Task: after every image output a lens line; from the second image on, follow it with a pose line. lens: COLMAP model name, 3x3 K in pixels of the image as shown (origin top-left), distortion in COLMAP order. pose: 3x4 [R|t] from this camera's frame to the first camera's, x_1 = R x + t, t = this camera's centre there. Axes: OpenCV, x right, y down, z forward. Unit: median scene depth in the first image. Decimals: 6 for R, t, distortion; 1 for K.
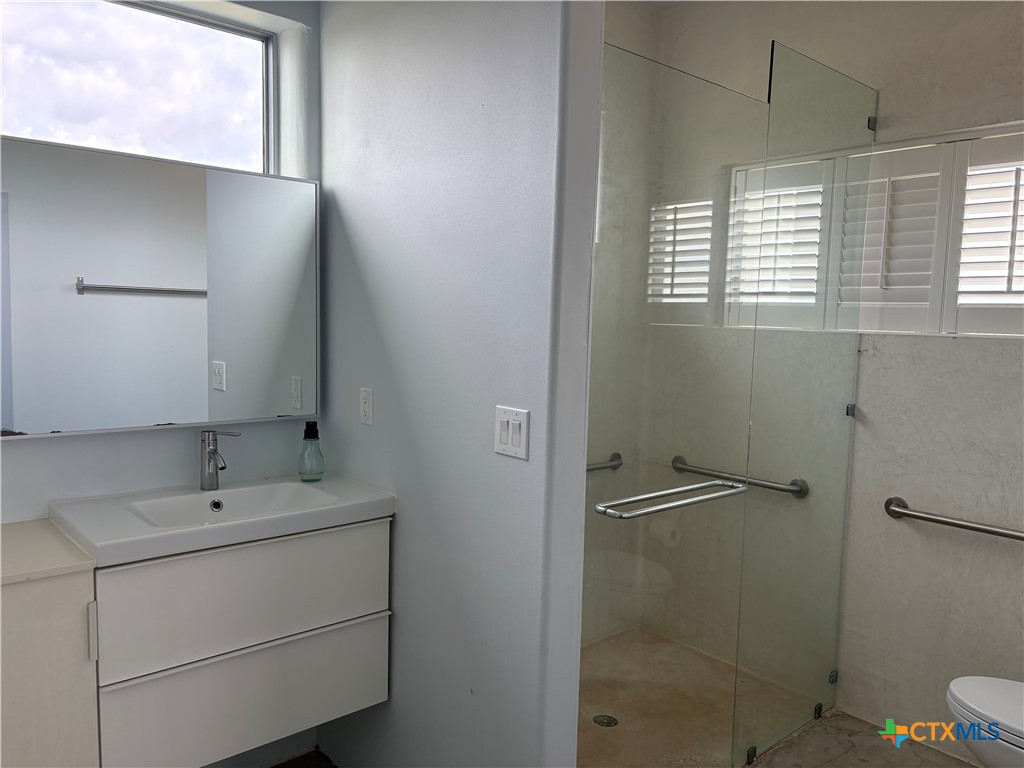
lens RADIAL K [[780.9, 0, 520.1], [0, 780.9, 380.7], [0, 0, 1]] dist [0.051800, -0.044688]
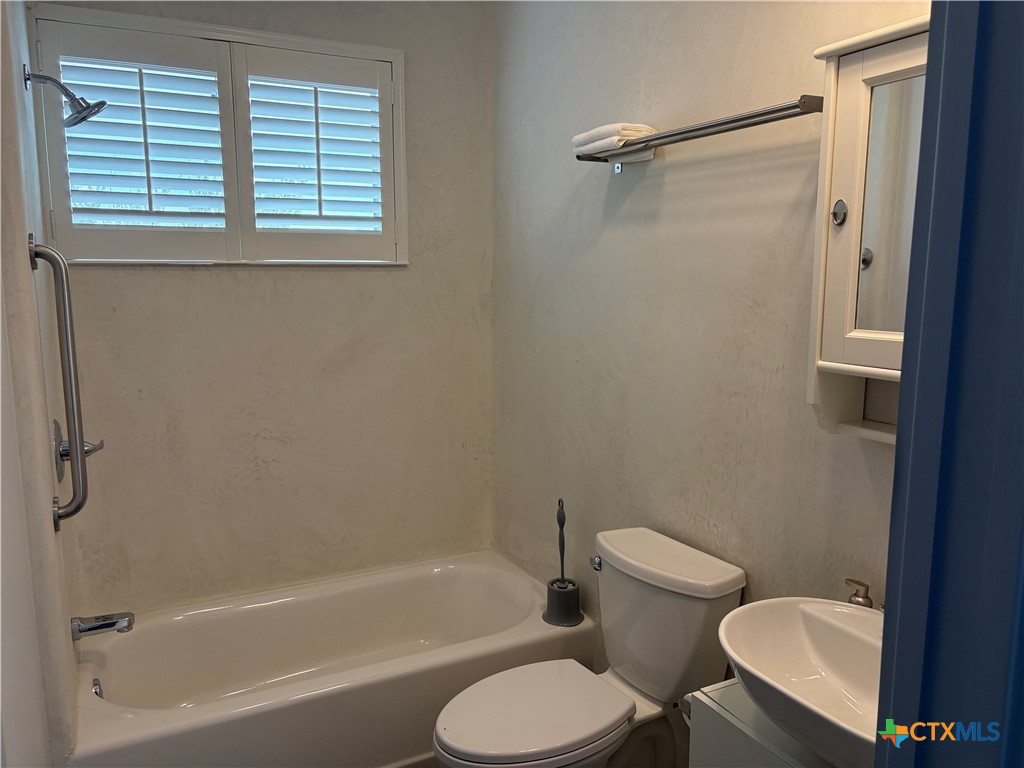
lens RADIAL K [[780.9, 0, 520.1], [0, 780.9, 380.7], [0, 0, 1]] dist [0.051800, -0.044688]
pose [[0.242425, -0.184991, 0.952370, -0.309552], [0.087917, 0.981802, 0.168329, -0.054461], [-0.966178, 0.042923, 0.254277, 0.519323]]
